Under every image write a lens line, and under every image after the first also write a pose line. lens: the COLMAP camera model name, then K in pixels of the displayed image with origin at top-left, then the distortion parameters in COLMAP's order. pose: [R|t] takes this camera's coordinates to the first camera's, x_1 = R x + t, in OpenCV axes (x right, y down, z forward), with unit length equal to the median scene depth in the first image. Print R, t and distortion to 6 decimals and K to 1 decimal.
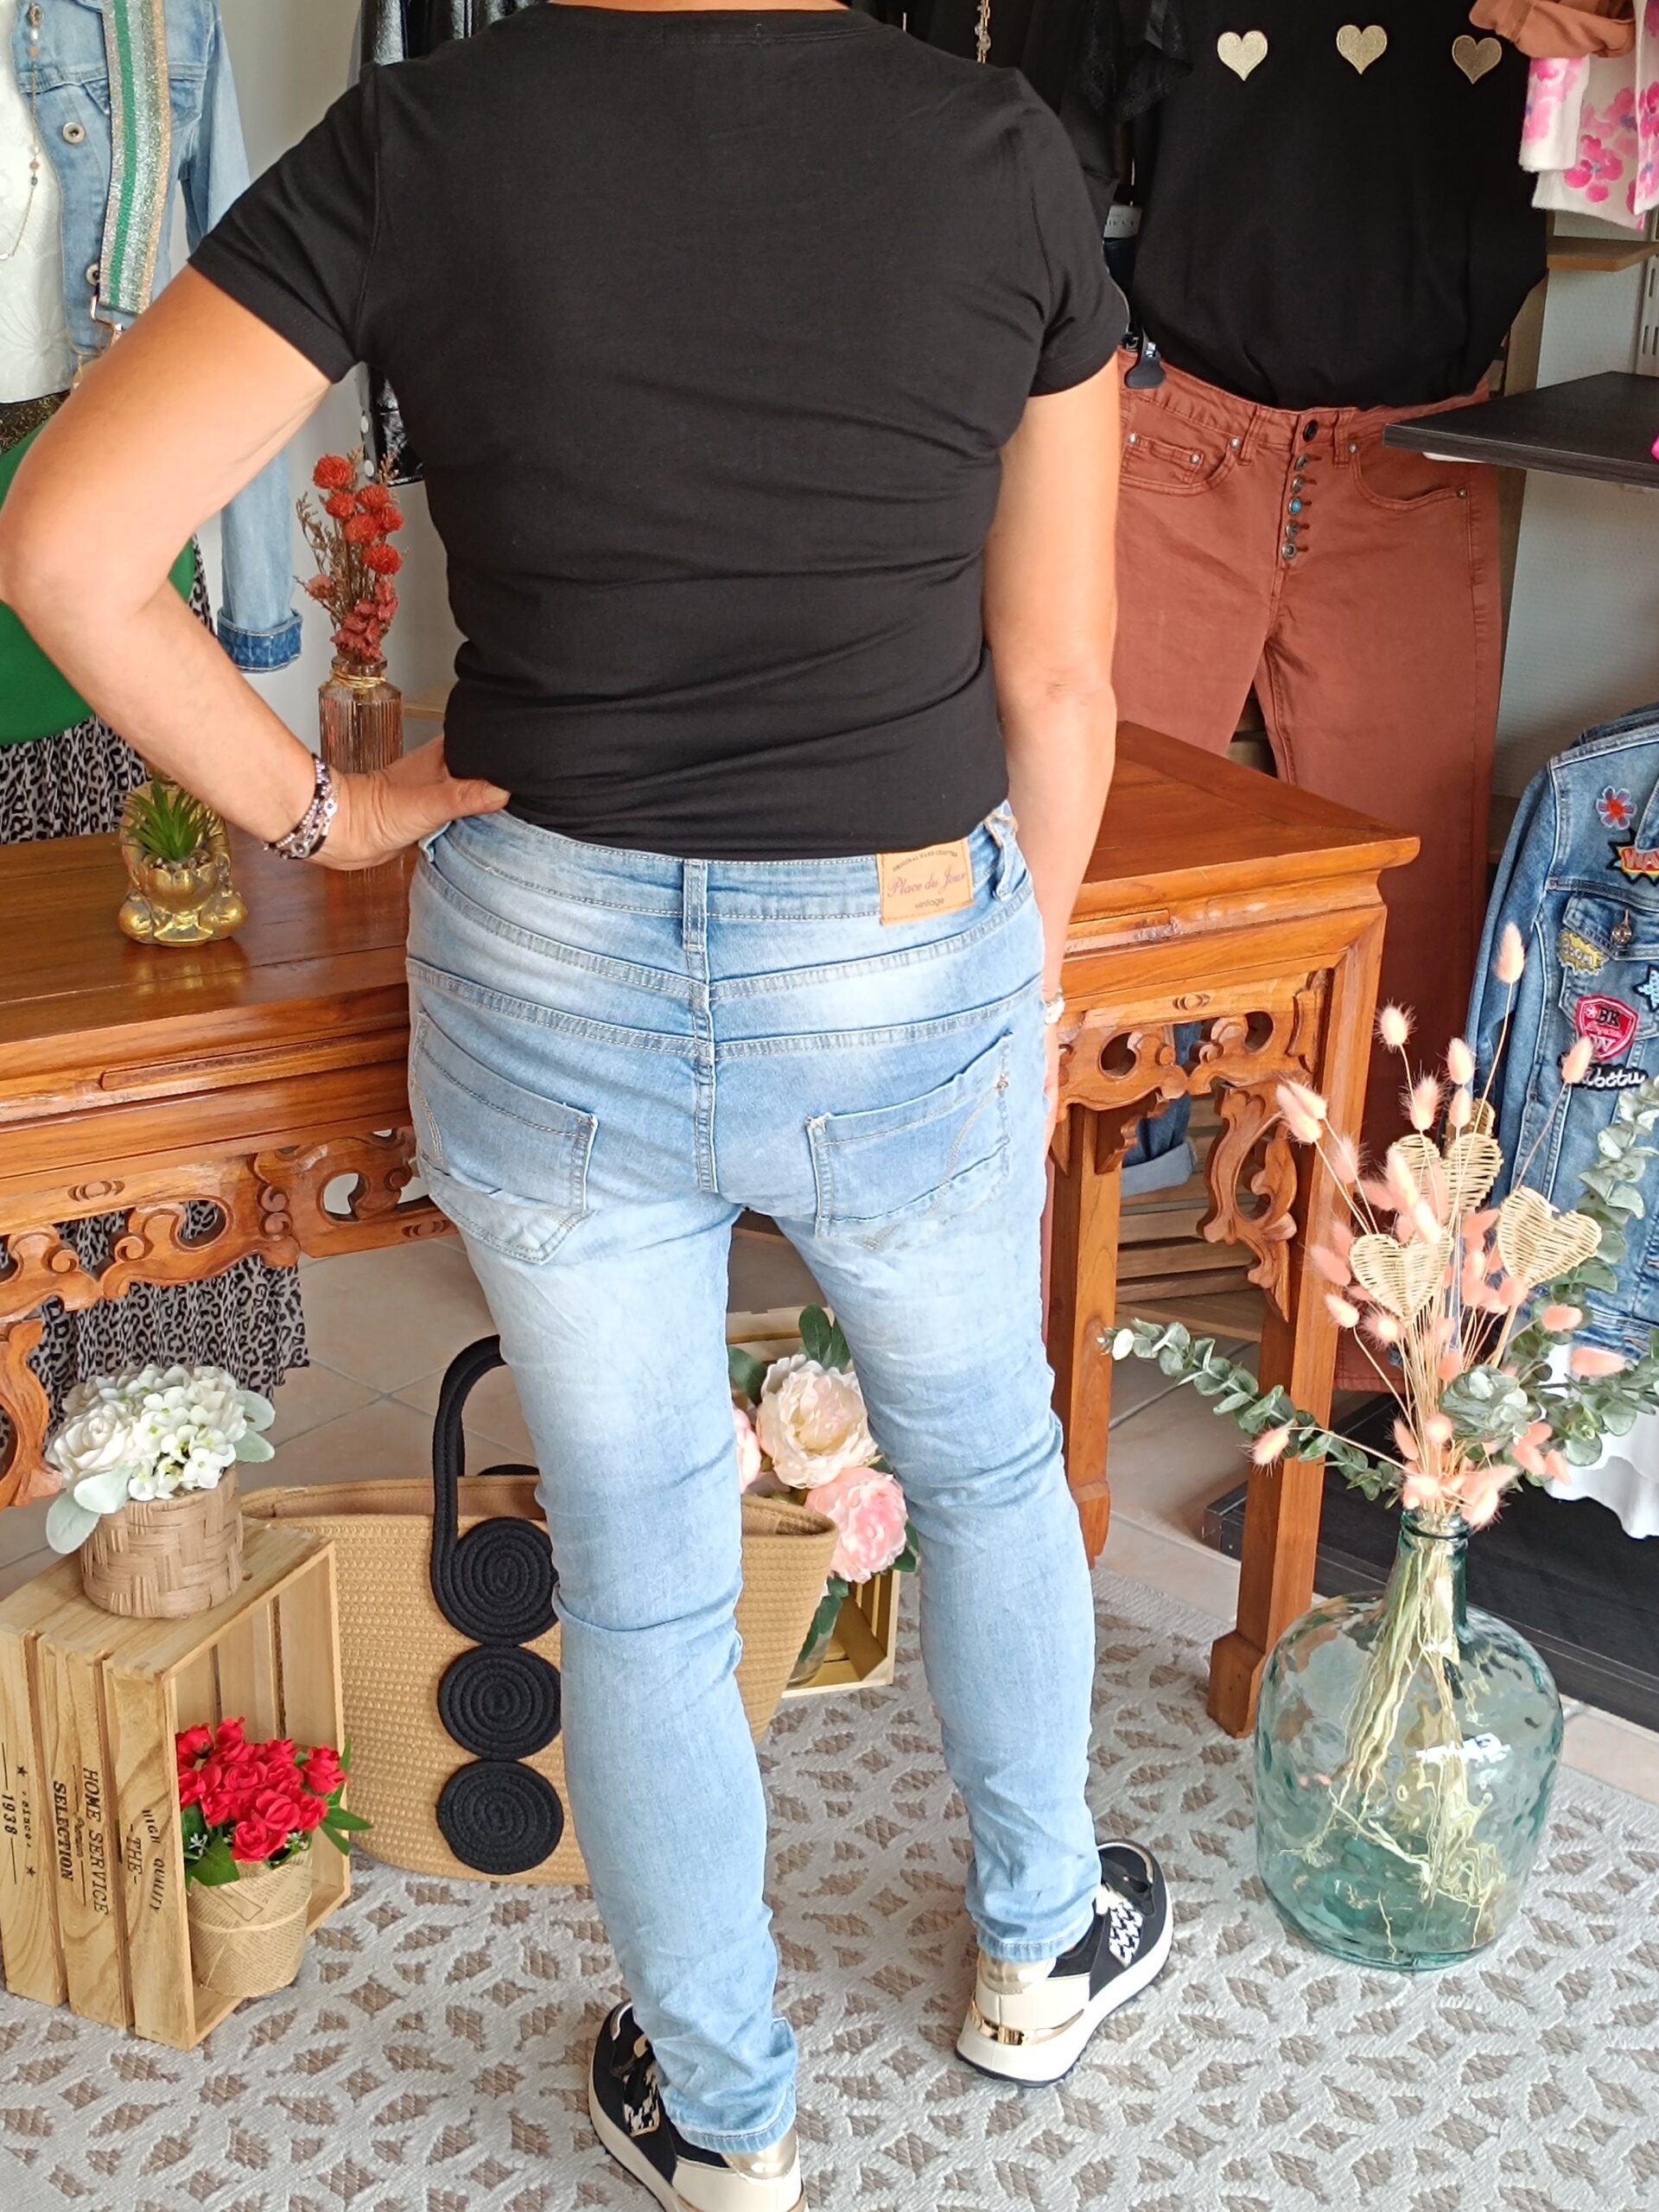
lens RADIAL K [[3085.9, 0, 865.9], [0, 3085.9, 1051.3], [0, 0, 1]] dist [0.035769, -0.173210]
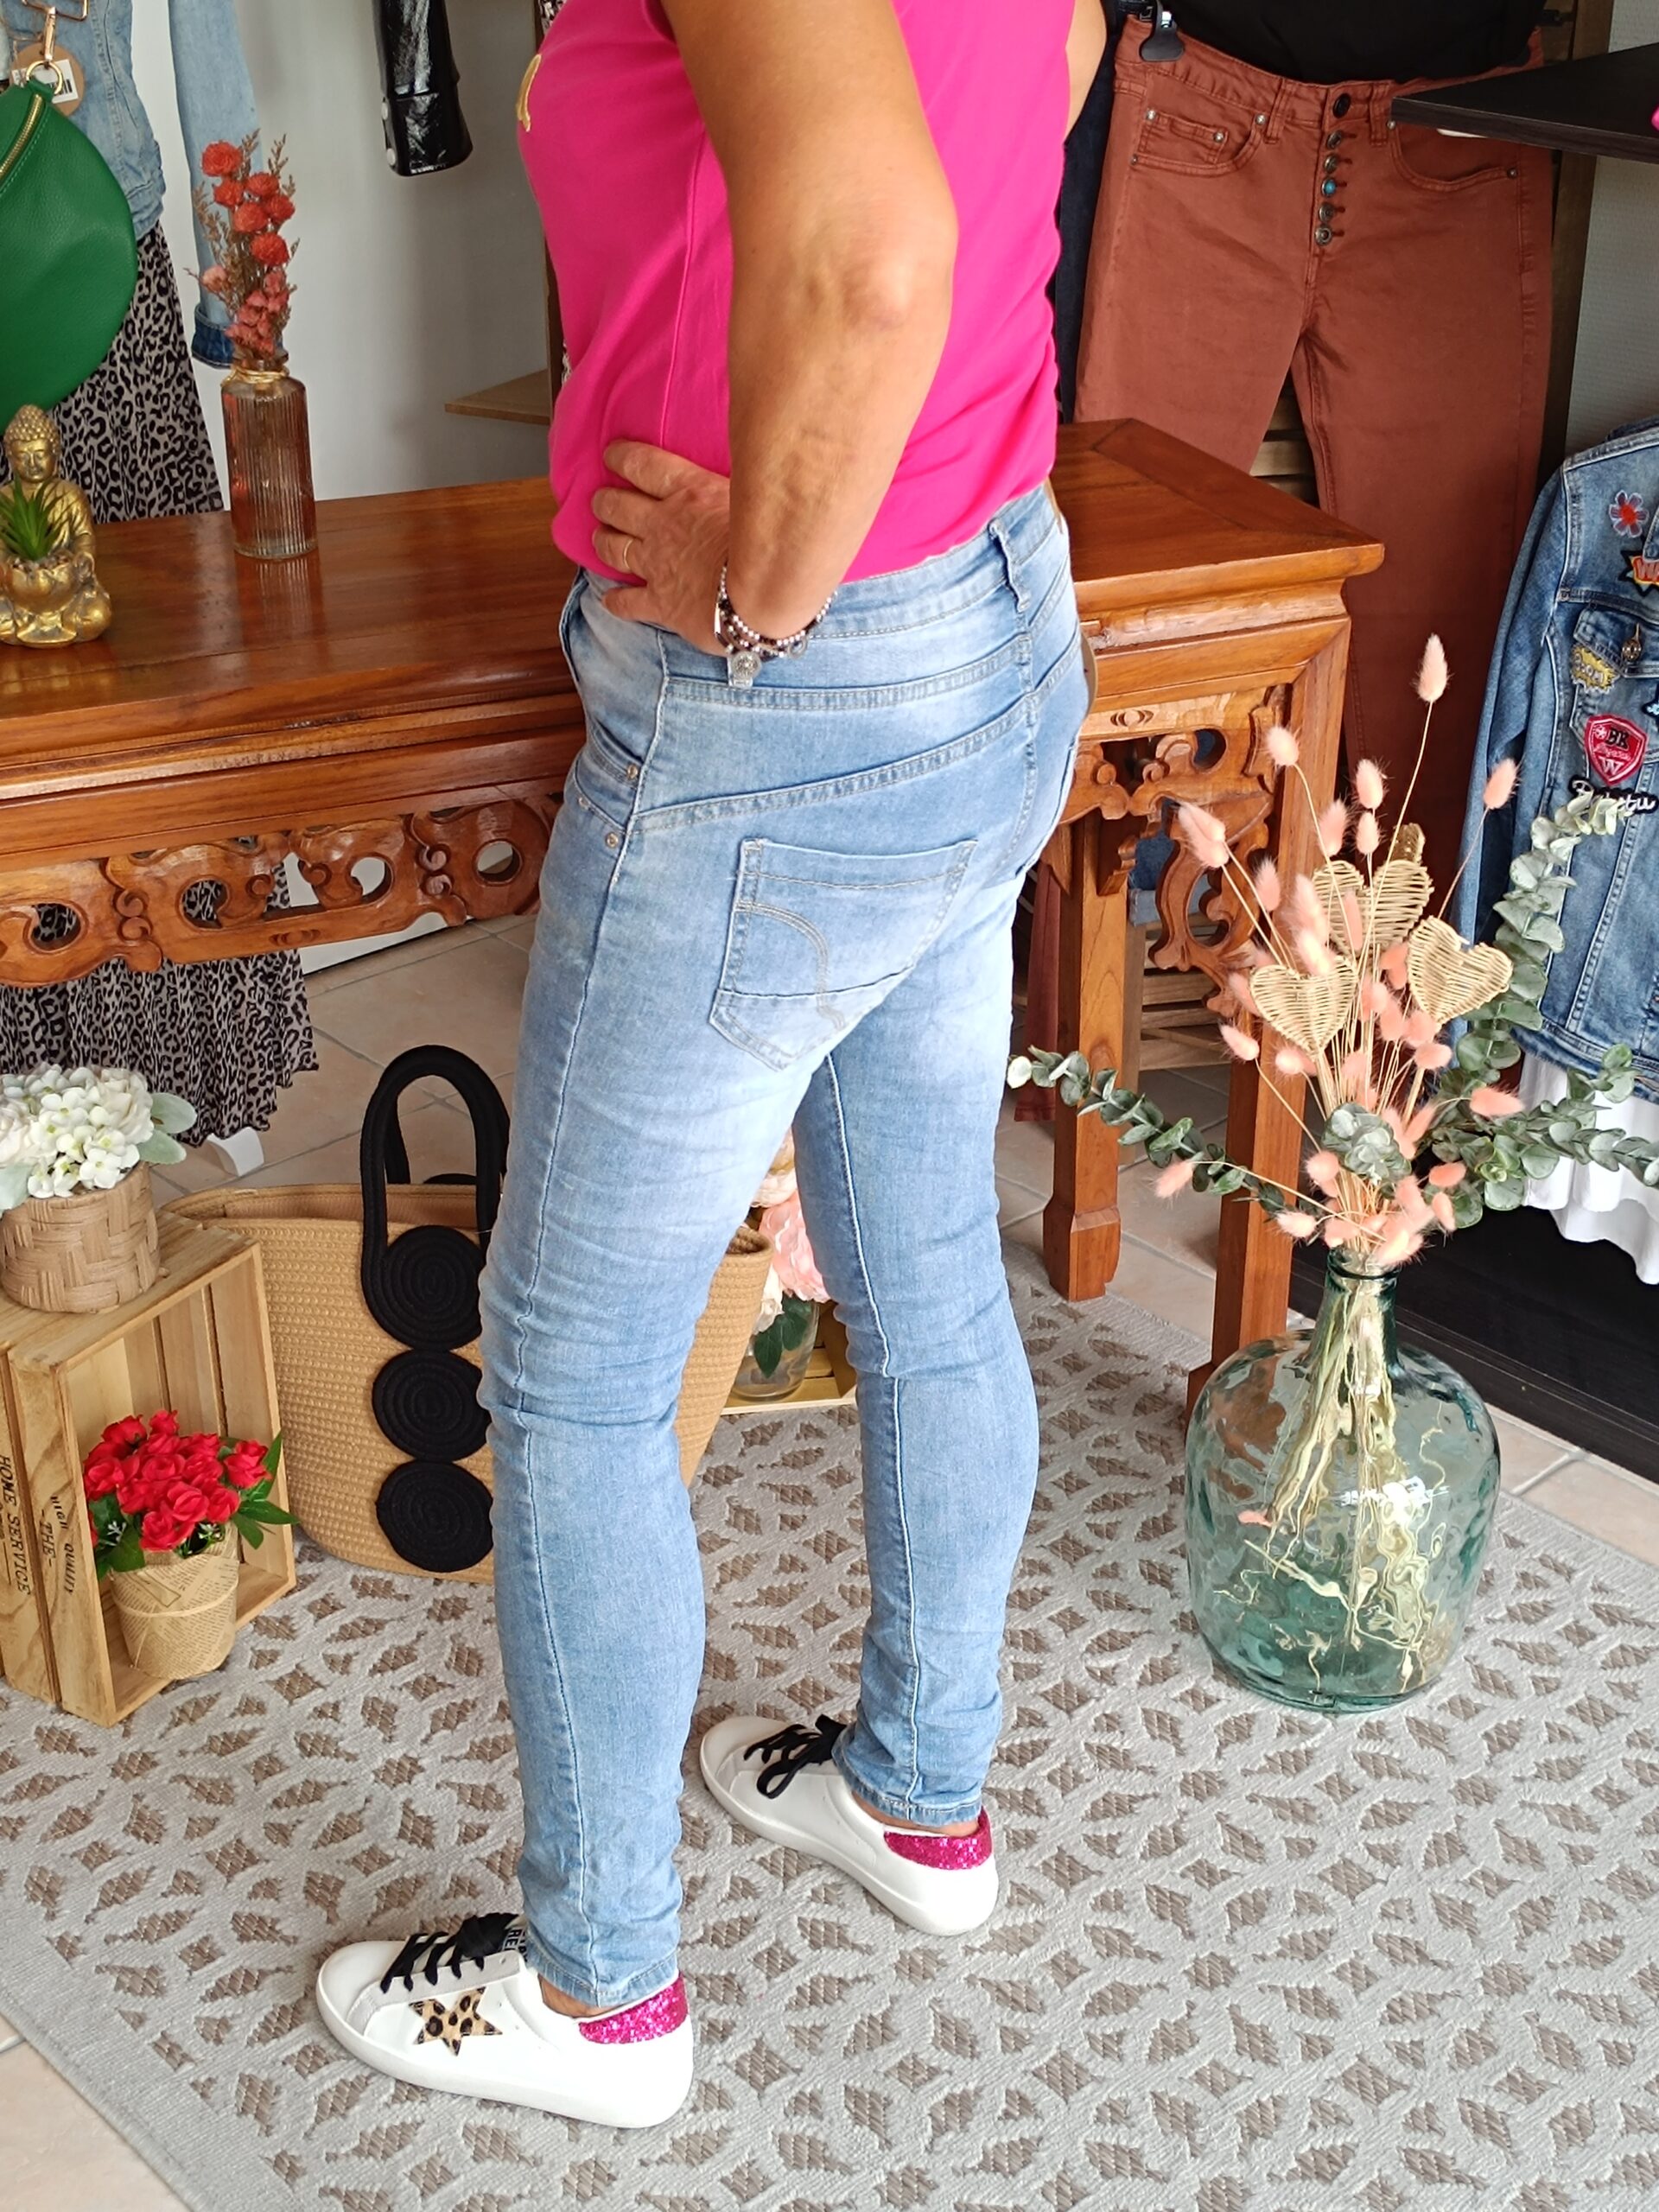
lens RADIAL K [[3054.3, 0, 855.7], [0, 3054.3, 1073.7], [0, 0, 1]] dist [0.168763, -0.947976]
pose [[0.991949, 0.026851, -0.123759, 0.142854], [-0.014153, 0.994647, 0.102359, -0.002360], [0.125845, -0.099784, 0.987019, 0.036898]]
